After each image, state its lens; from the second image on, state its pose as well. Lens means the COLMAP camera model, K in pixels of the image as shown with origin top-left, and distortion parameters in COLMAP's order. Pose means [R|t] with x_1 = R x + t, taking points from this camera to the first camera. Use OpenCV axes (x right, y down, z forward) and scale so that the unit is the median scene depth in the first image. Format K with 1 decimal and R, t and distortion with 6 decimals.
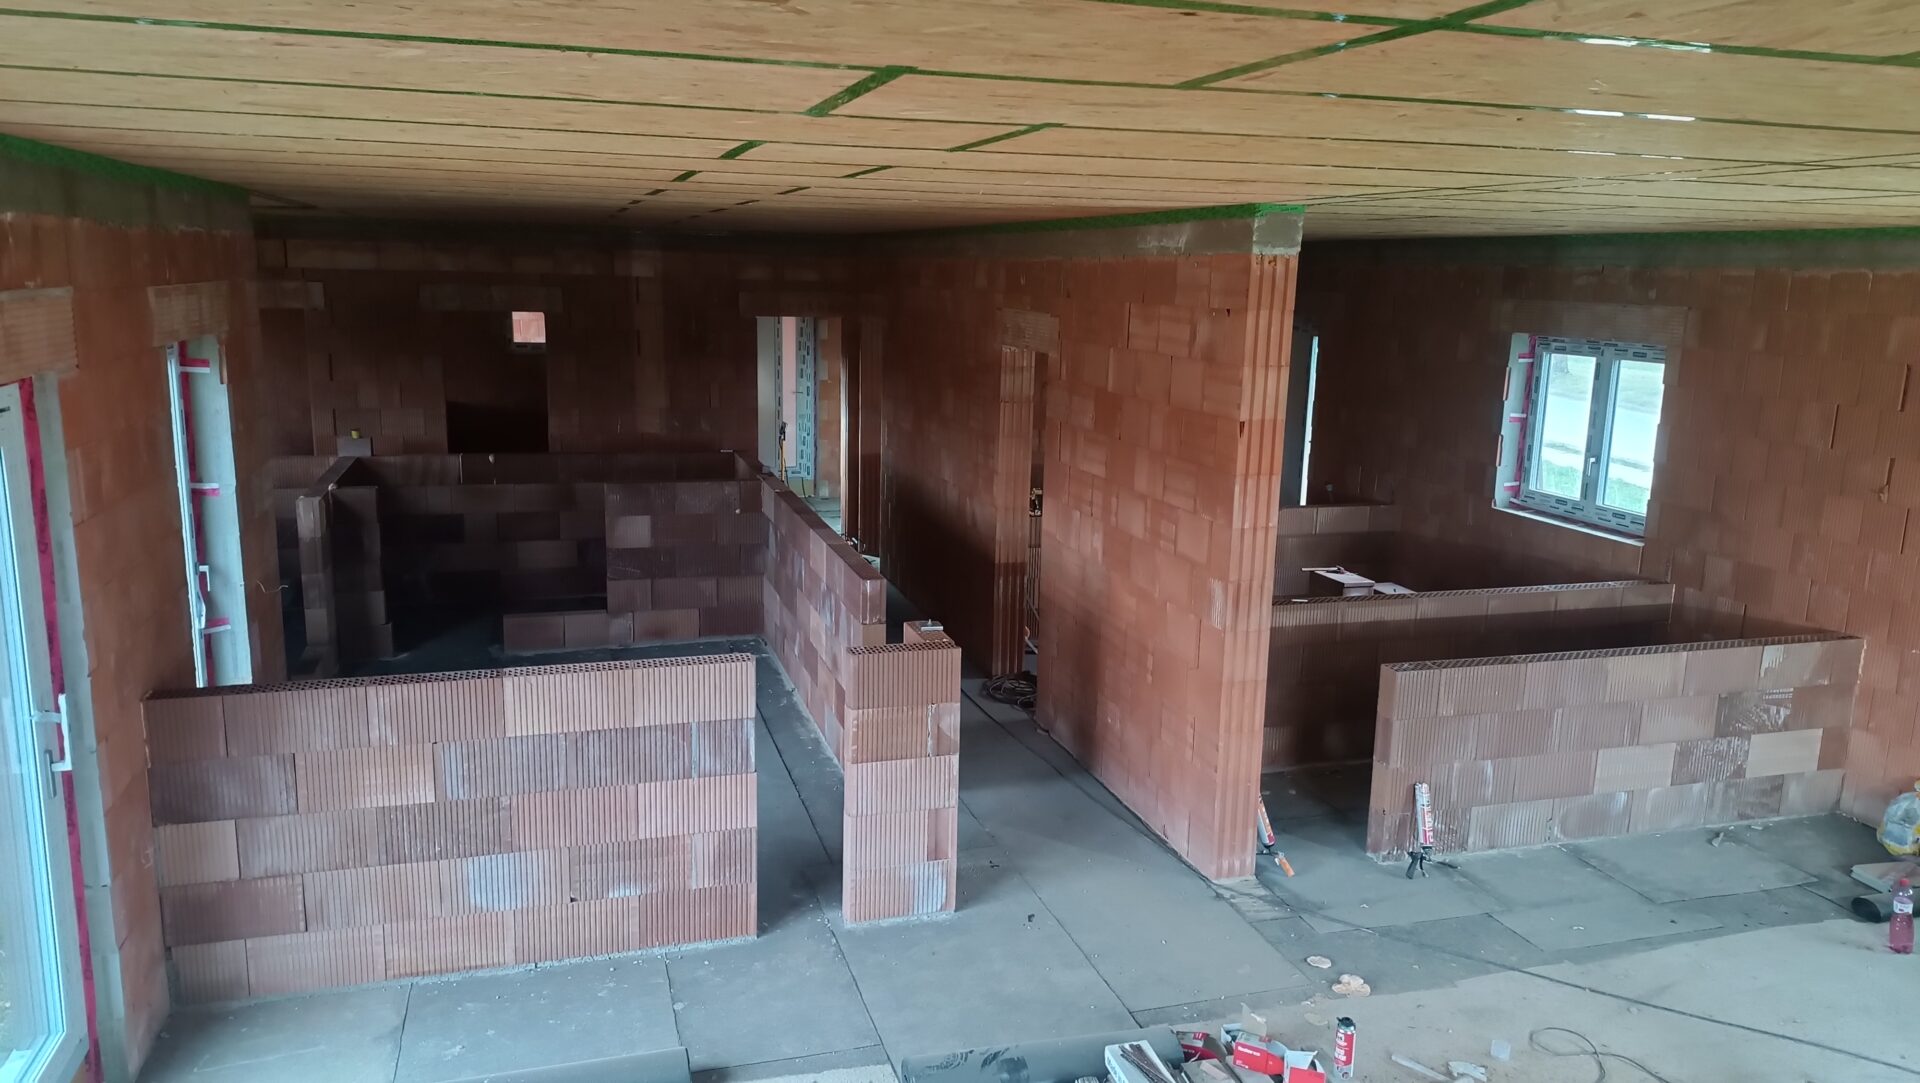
lens RADIAL K [[1360.7, 0, 957.2], [0, 1360.7, 539.3], [0, 0, 1]] dist [0.088118, -0.136881]
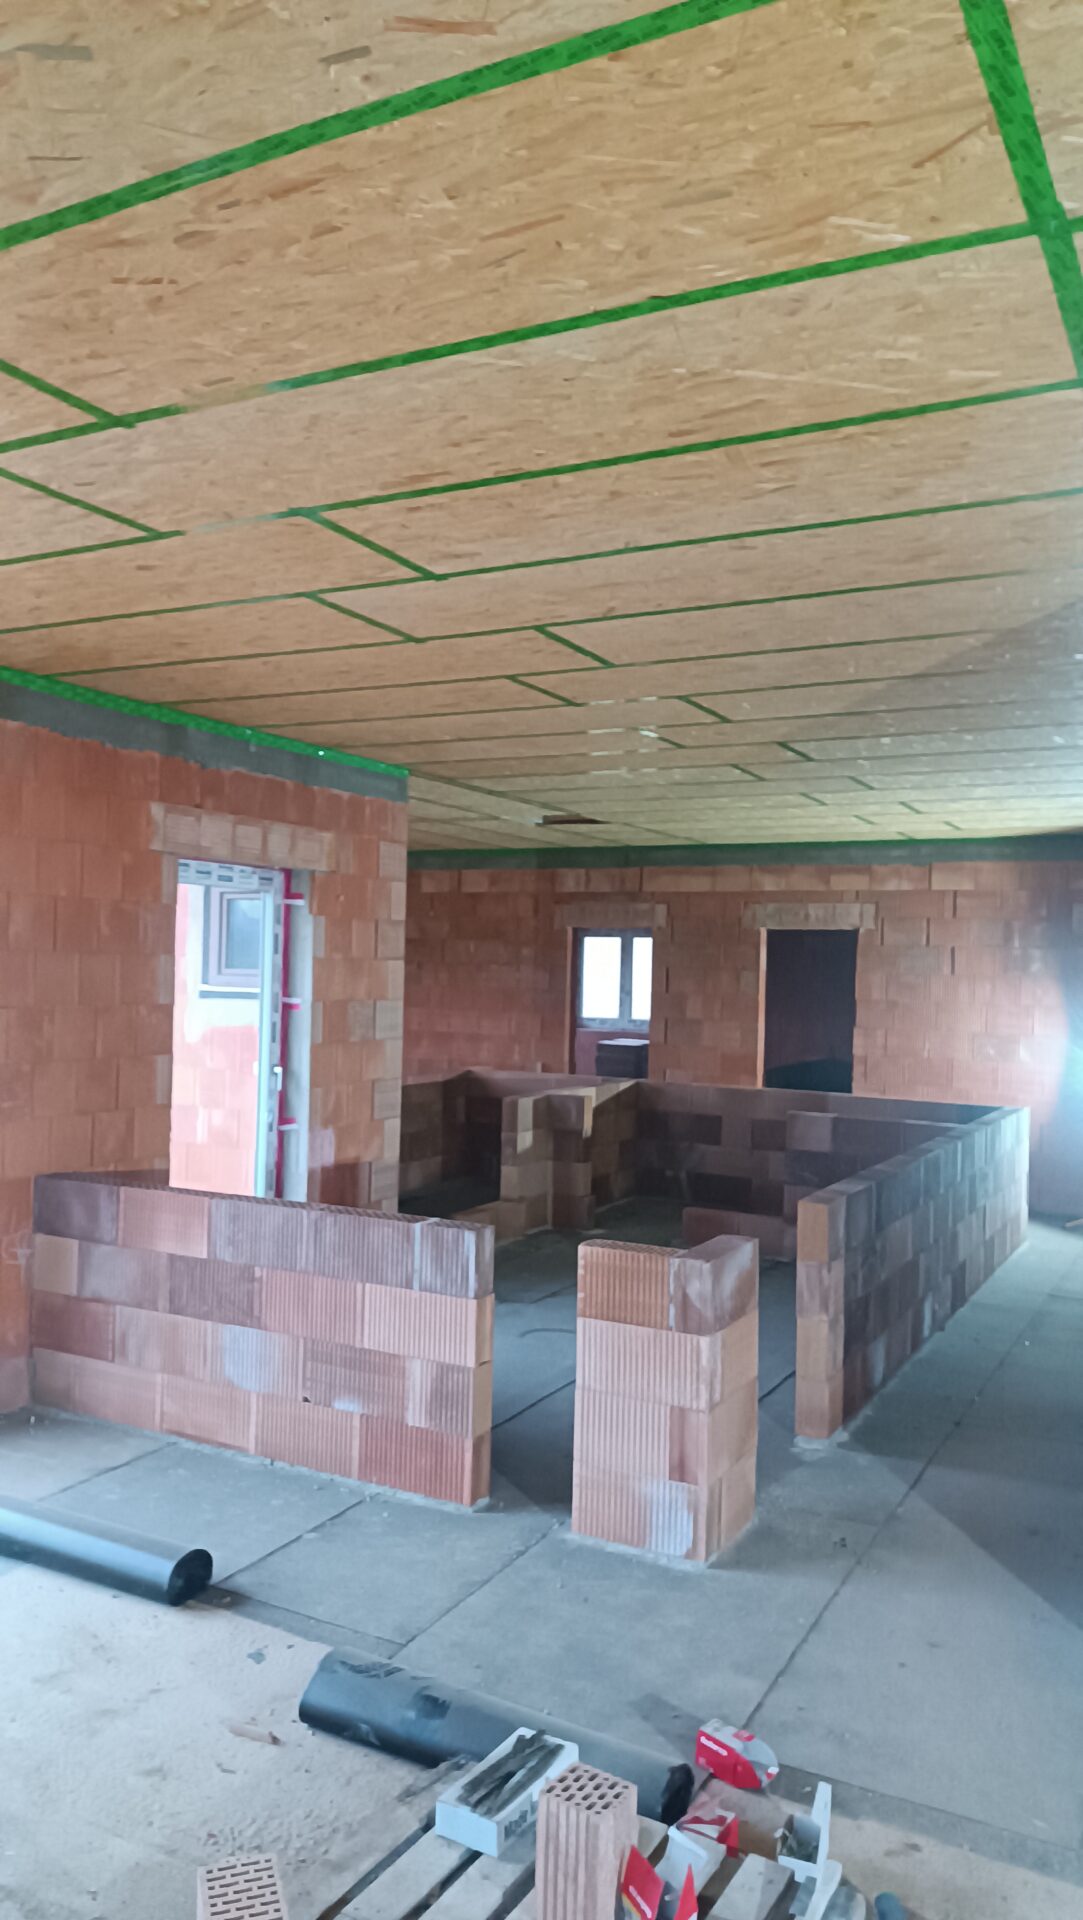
lens RADIAL K [[1360.7, 0, 539.5], [0, 1360.7, 959.9], [0, 0, 1]] dist [0.088118, -0.136881]
pose [[0.709304, -0.007338, -0.704864, 0.416510], [-0.146868, 0.976462, -0.157959, 0.078702], [0.689432, 0.215563, 0.691531, 0.331266]]
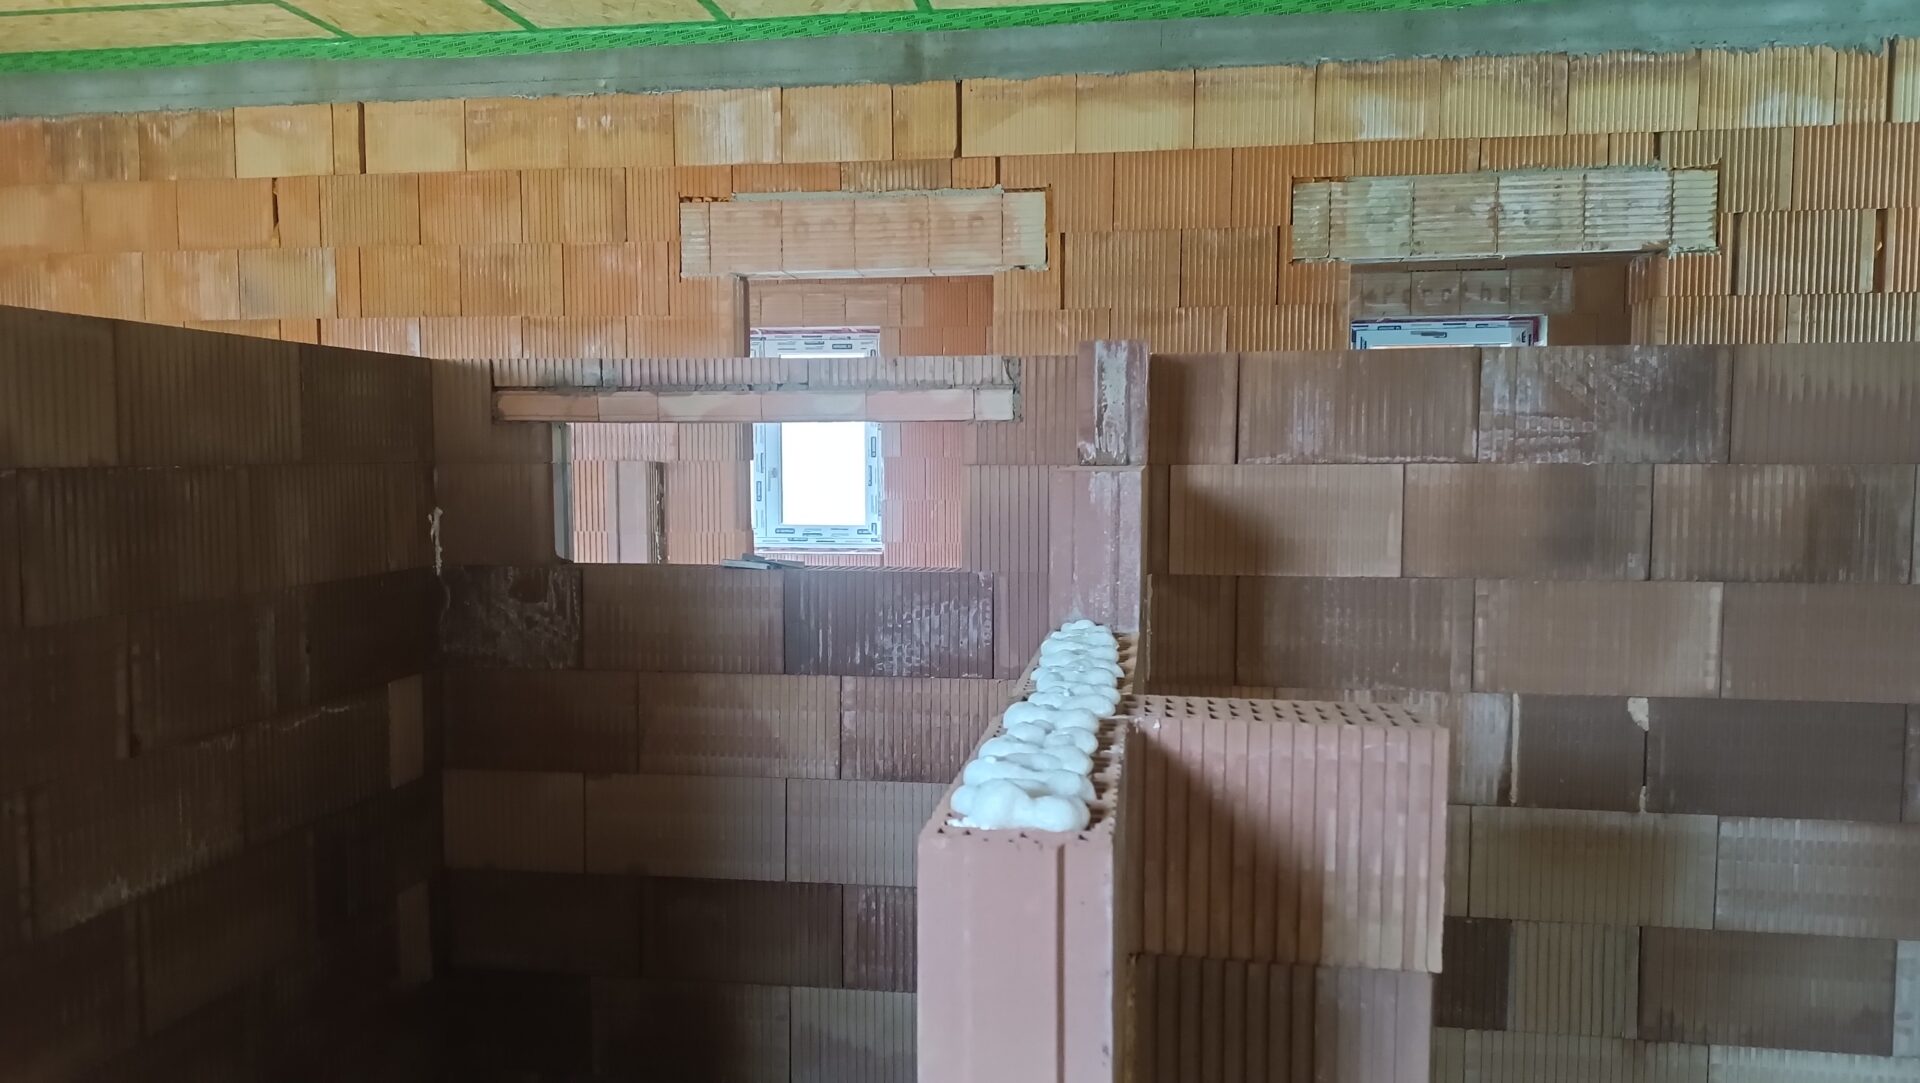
lens RADIAL K [[1360.7, 0, 955.3], [0, 1360.7, 536.5], [0, 0, 1]] dist [0.088118, -0.136881]
pose [[0.902452, 0.003441, -0.430776, -0.576784], [-0.063138, 0.990226, -0.124363, -0.086493], [0.426138, 0.139430, 0.893849, 1.202771]]
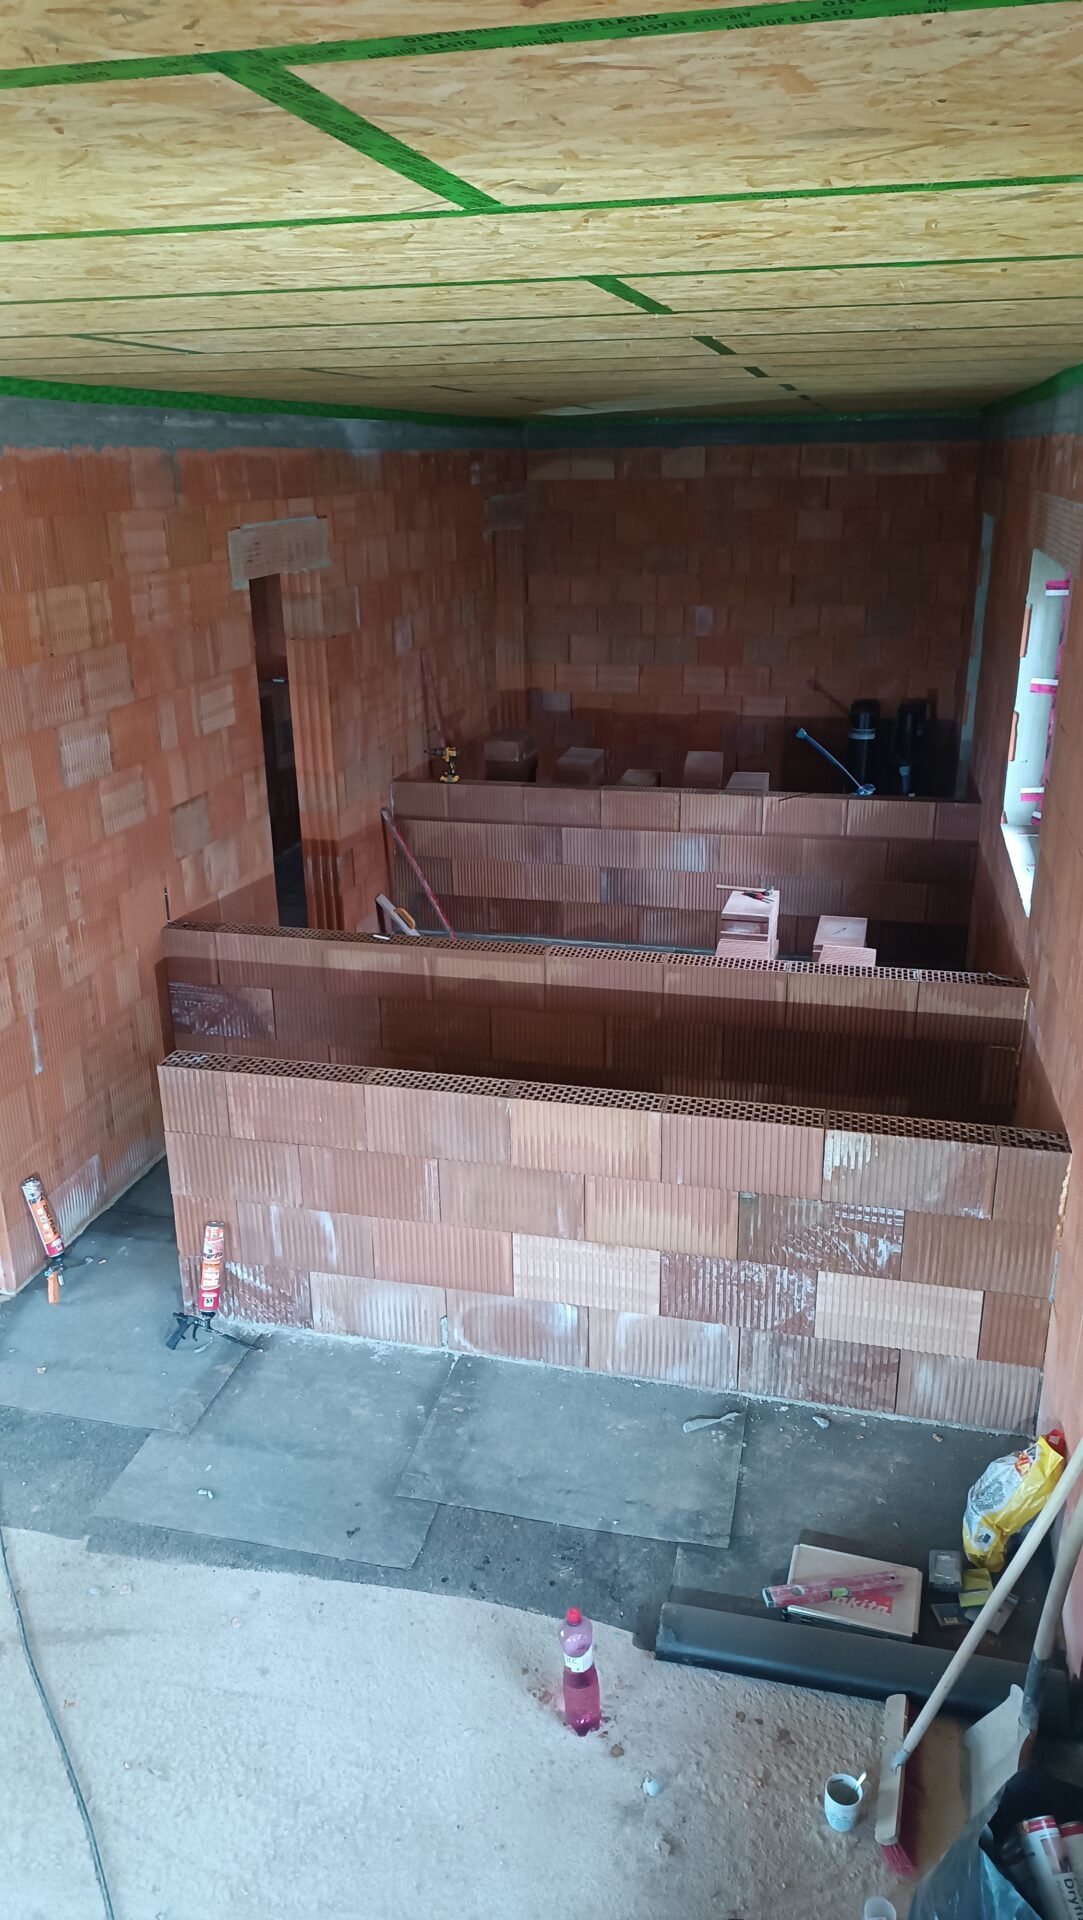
lens RADIAL K [[1360.7, 0, 551.9], [0, 1360.7, 955.9], [0, 0, 1]] dist [0.088118, -0.136881]
pose [[0.863932, 0.140156, -0.483713, 0.804739], [-0.066284, 0.983783, 0.166666, -0.085045], [0.499227, -0.111925, 0.859212, 0.500209]]
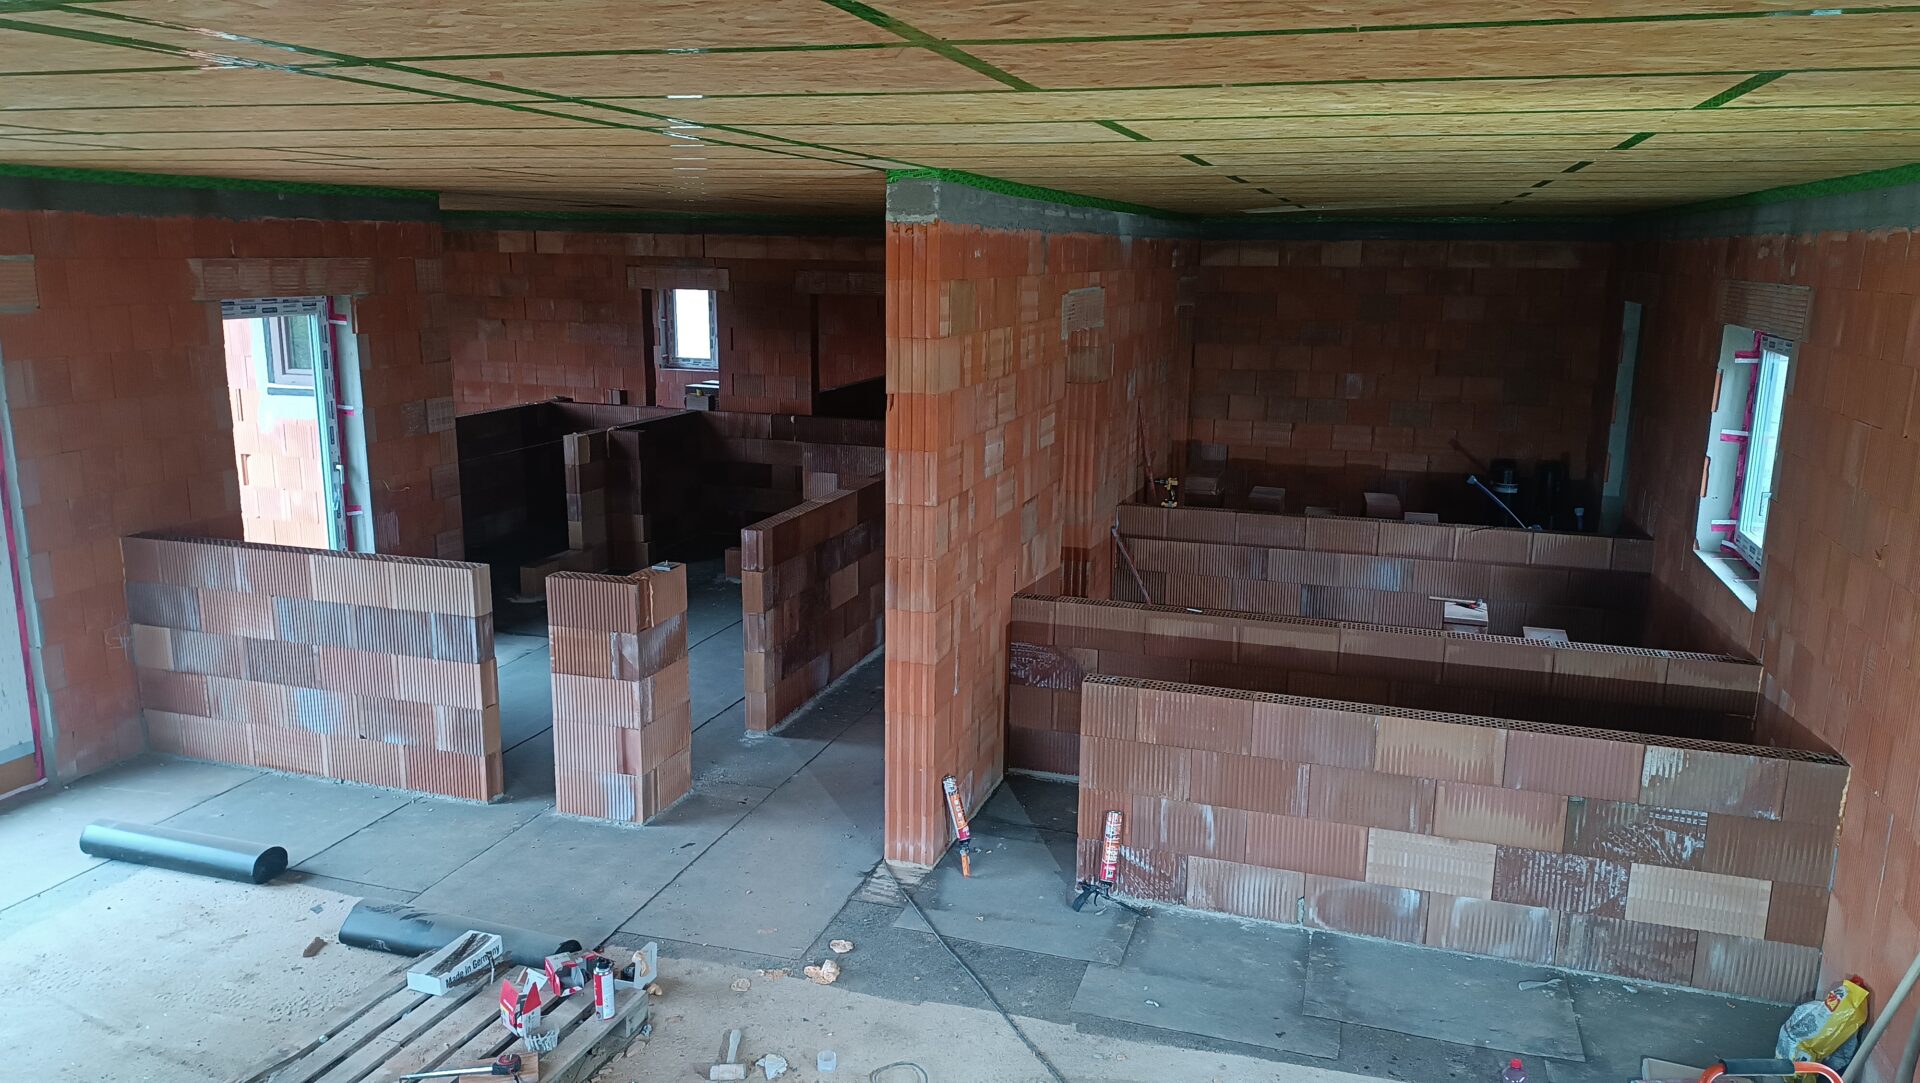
lens RADIAL K [[1360.7, 0, 962.8], [0, 1360.7, 536.8], [0, 0, 1]] dist [0.088118, -0.136881]
pose [[0.825829, 0.105034, -0.554052, 0.729095], [-0.104934, 0.993963, 0.032022, -0.018683], [0.554071, 0.031695, 0.831866, 0.199058]]
